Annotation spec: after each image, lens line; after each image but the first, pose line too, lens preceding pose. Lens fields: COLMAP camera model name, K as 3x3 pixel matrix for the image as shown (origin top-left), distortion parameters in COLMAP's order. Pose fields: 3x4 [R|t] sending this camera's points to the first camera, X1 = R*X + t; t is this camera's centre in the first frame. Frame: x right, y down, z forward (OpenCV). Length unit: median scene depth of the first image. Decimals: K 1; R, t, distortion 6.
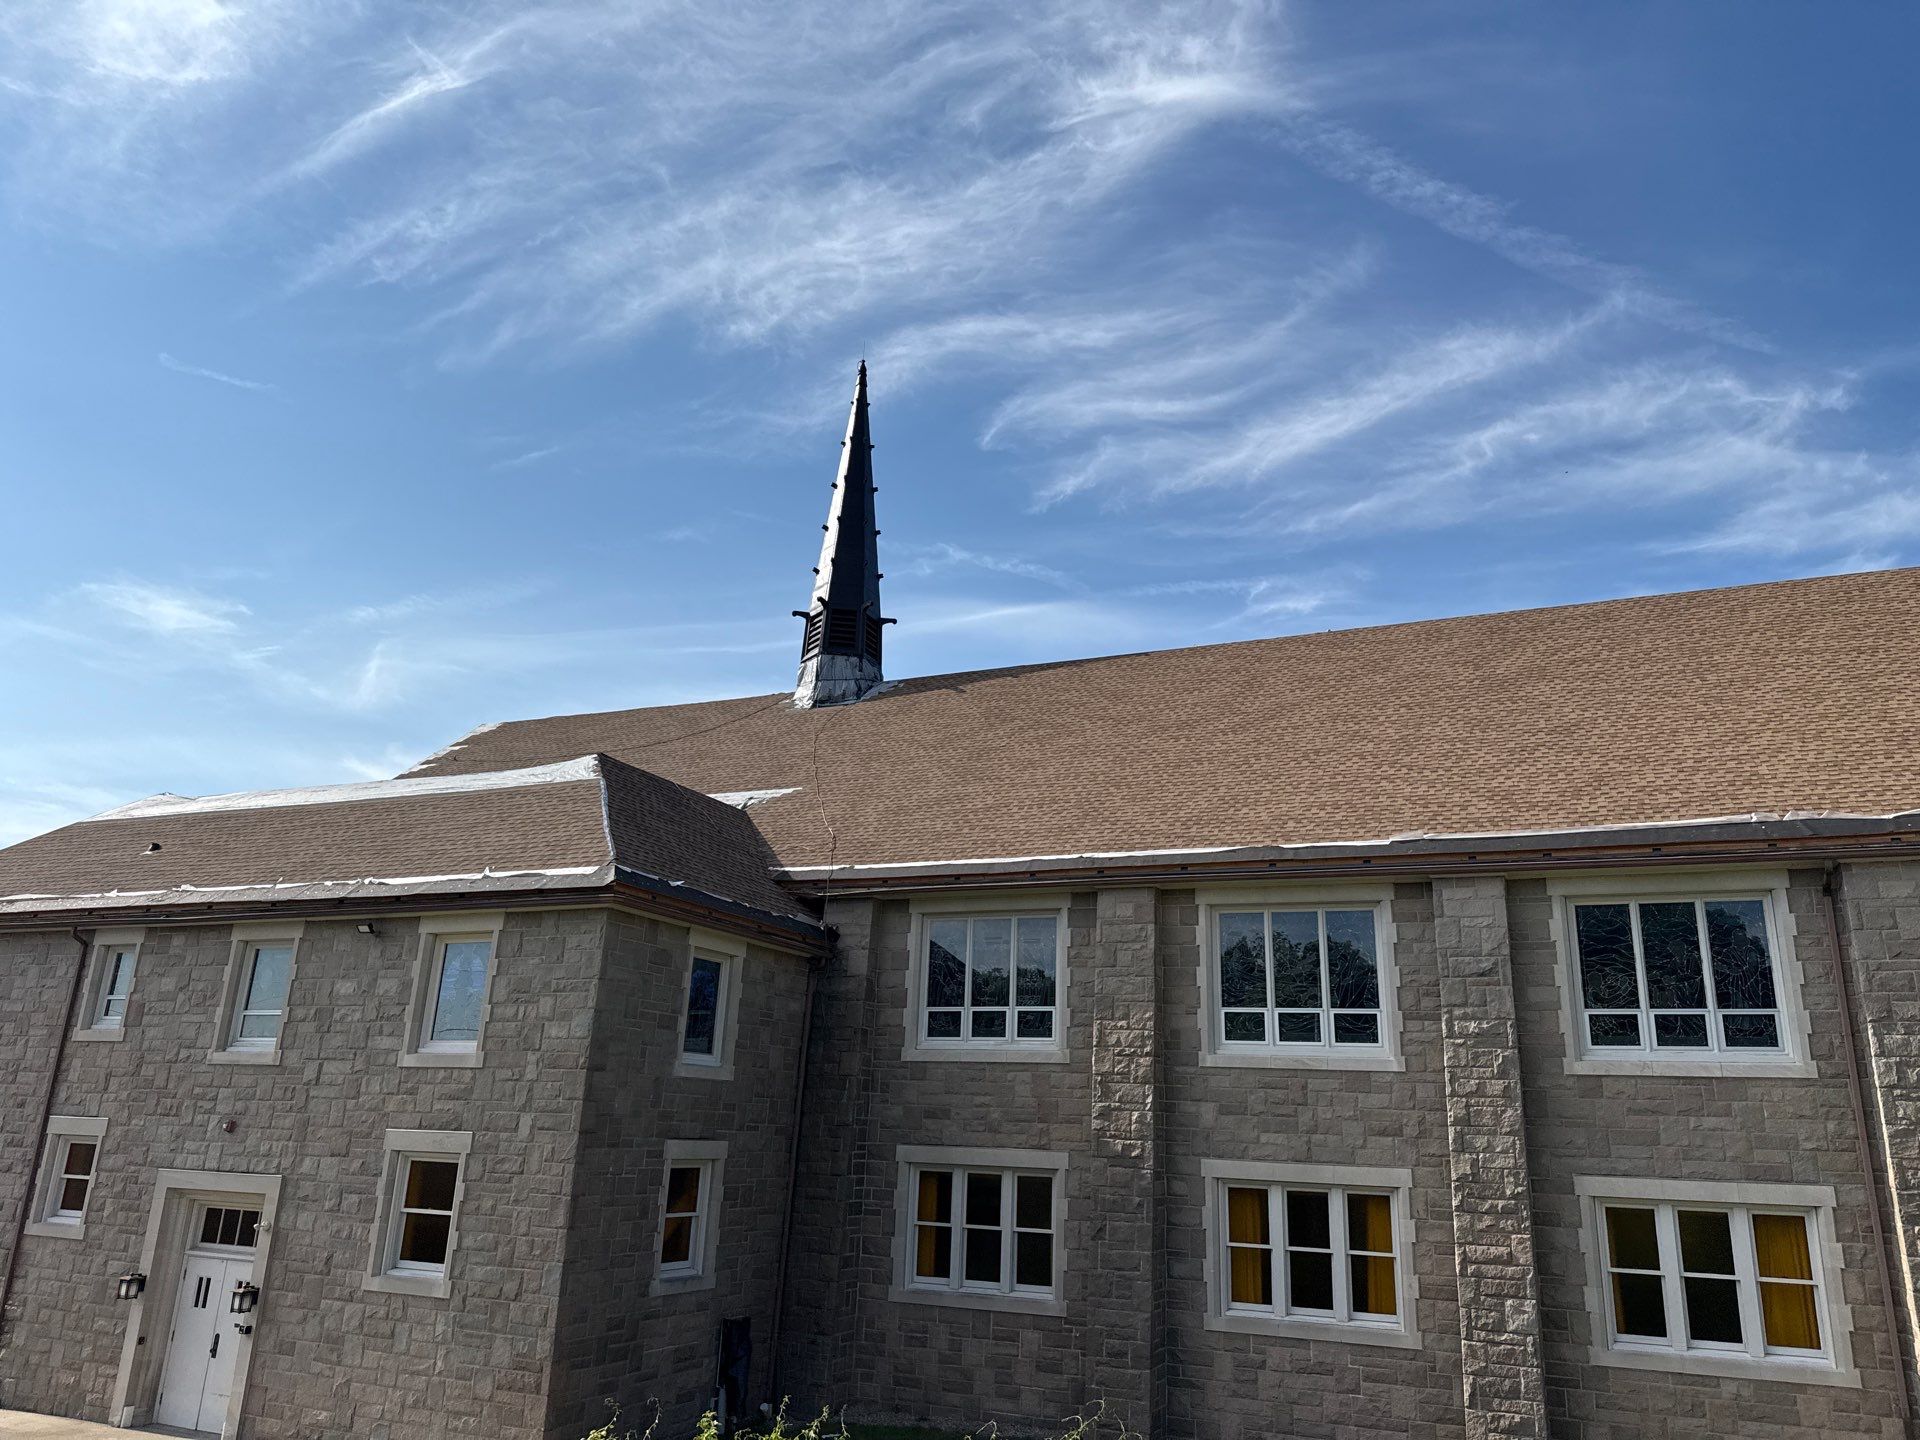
lens RADIAL K [[1355.2, 0, 950.3], [0, 1355.2, 704.3], [0, 0, 1]] dist [0.048563, -0.057857]
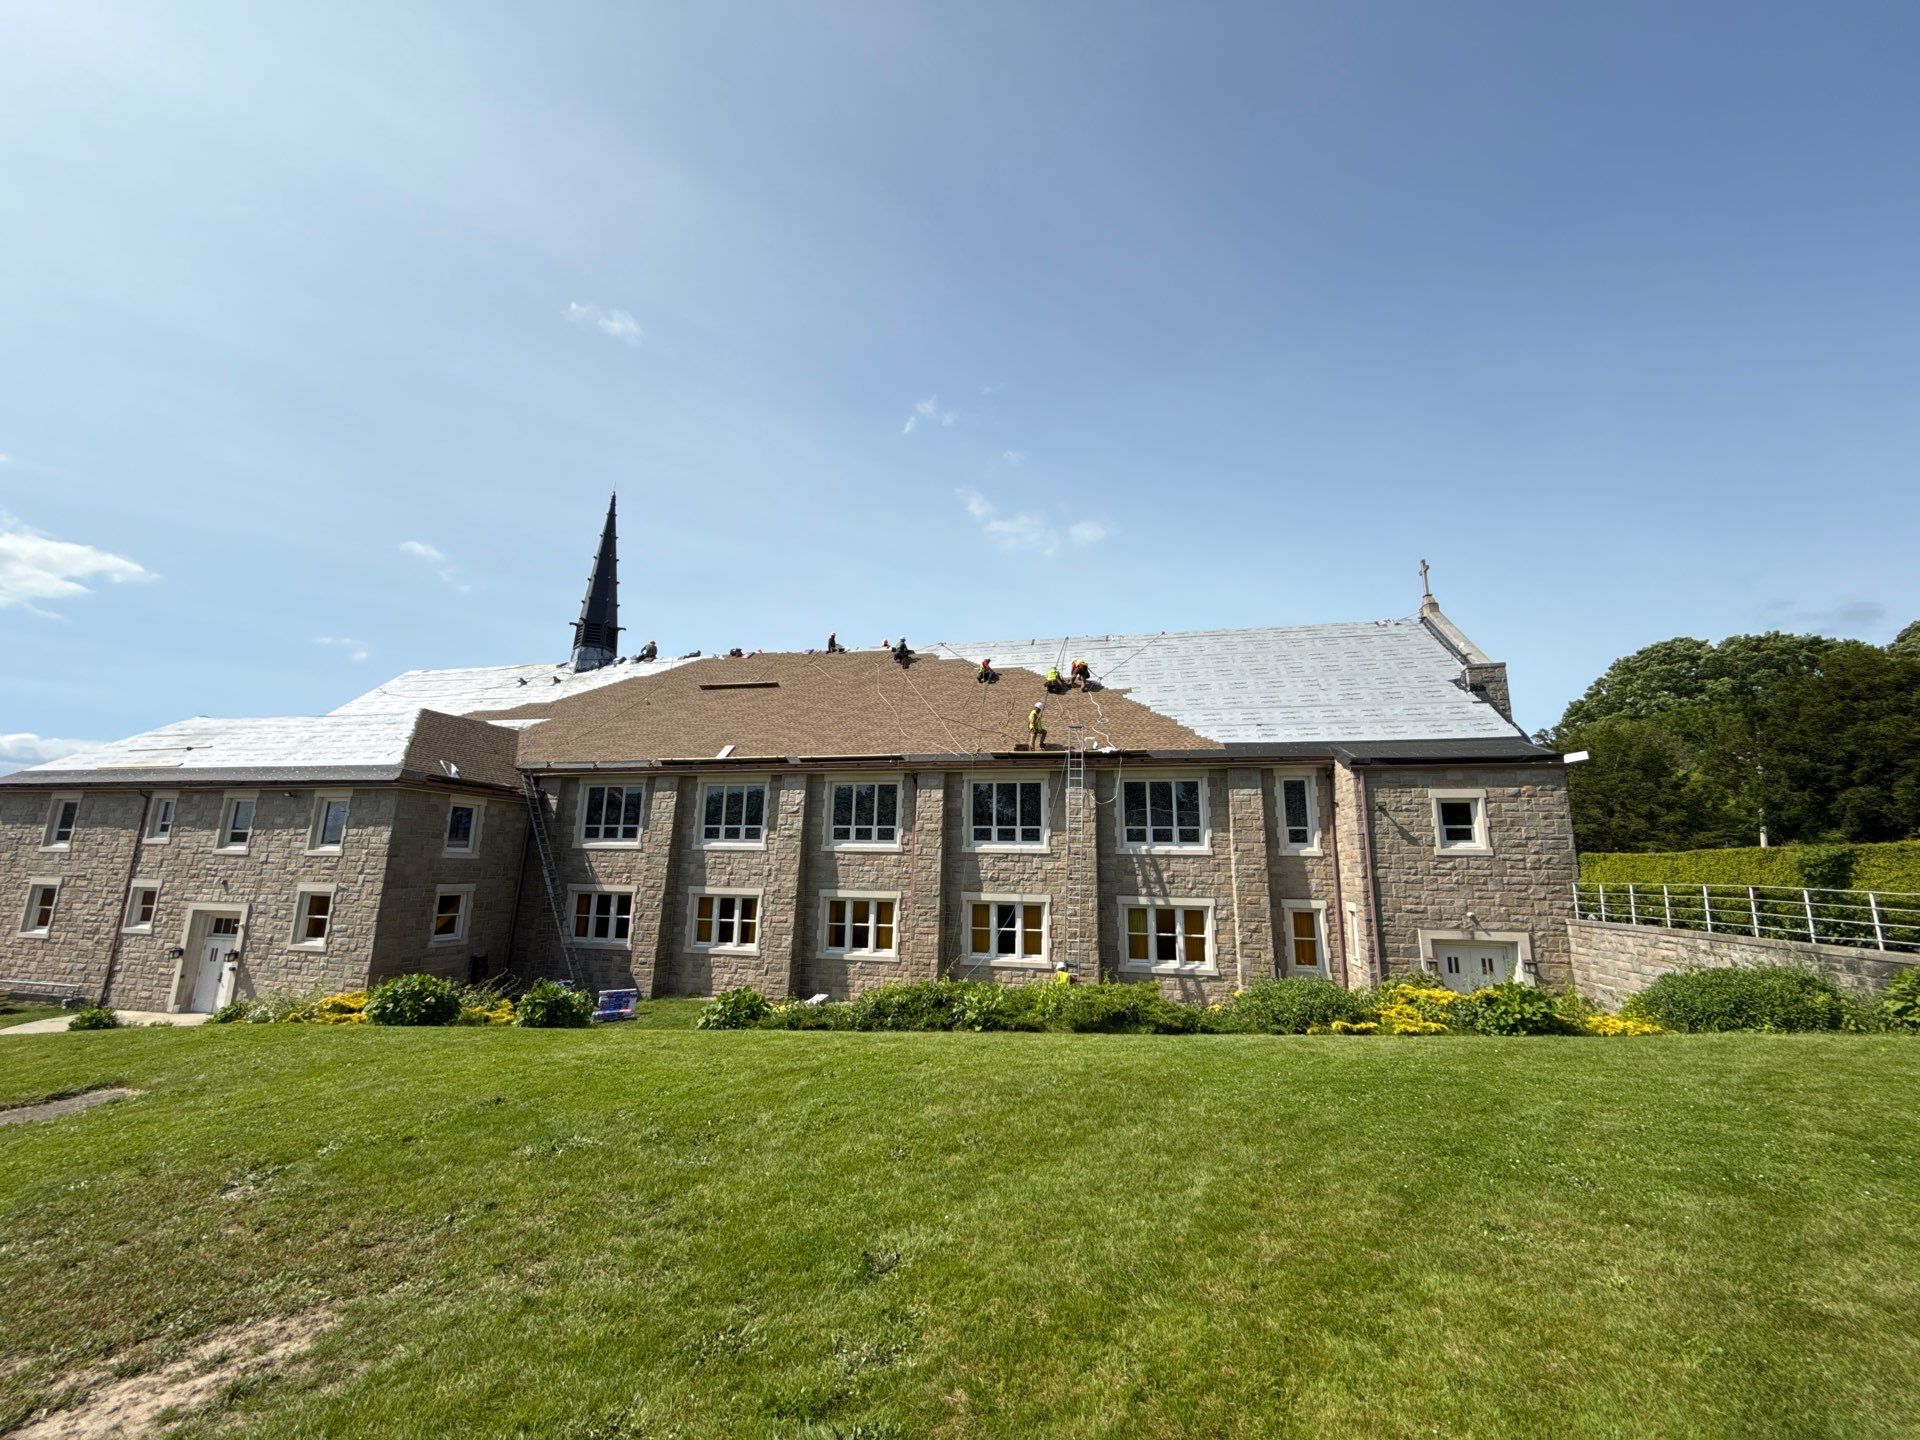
lens RADIAL K [[772.1, 0, 960.0], [0, 772.1, 720.0], [0, 0, 1]] dist [-0.001201, 0.000393]
pose [[0.981190, 0.017252, 0.192274, 0.398174], [-0.039539, 0.992844, 0.112683, -0.139461], [-0.188954, -0.118165, 0.974850, -0.409747]]
